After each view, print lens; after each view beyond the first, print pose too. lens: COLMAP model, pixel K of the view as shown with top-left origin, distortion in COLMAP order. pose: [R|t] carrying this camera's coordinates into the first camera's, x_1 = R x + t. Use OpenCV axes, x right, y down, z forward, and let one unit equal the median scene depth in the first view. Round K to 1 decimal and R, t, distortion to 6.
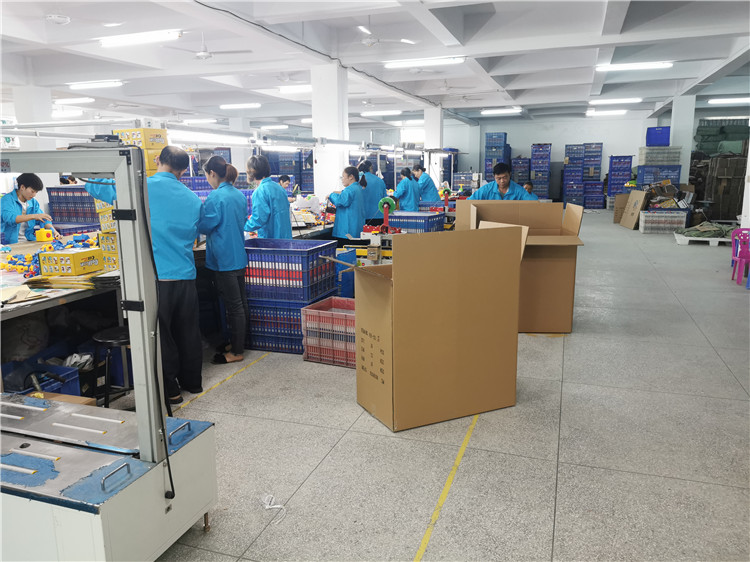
lens RADIAL K [[571.9, 0, 374.2], [0, 571.9, 277.5], [0, 0, 1]] dist [0.110382, -0.124297]
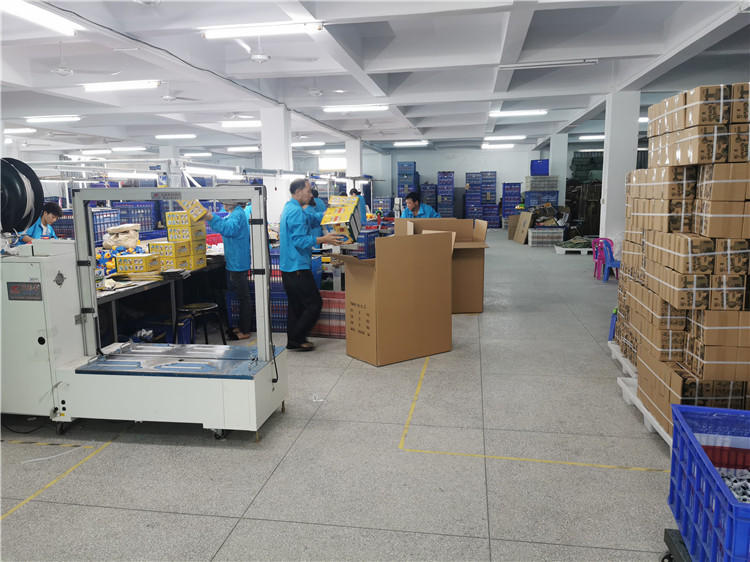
lens RADIAL K [[571.9, 0, 374.2], [0, 571.9, 277.5], [0, 0, 1]] dist [0.110382, -0.124297]
pose [[0.987018, -0.027051, 0.158314, -0.054116], [0.033531, 0.998700, -0.038404, 0.023334], [-0.157069, 0.043214, 0.986642, -0.131869]]
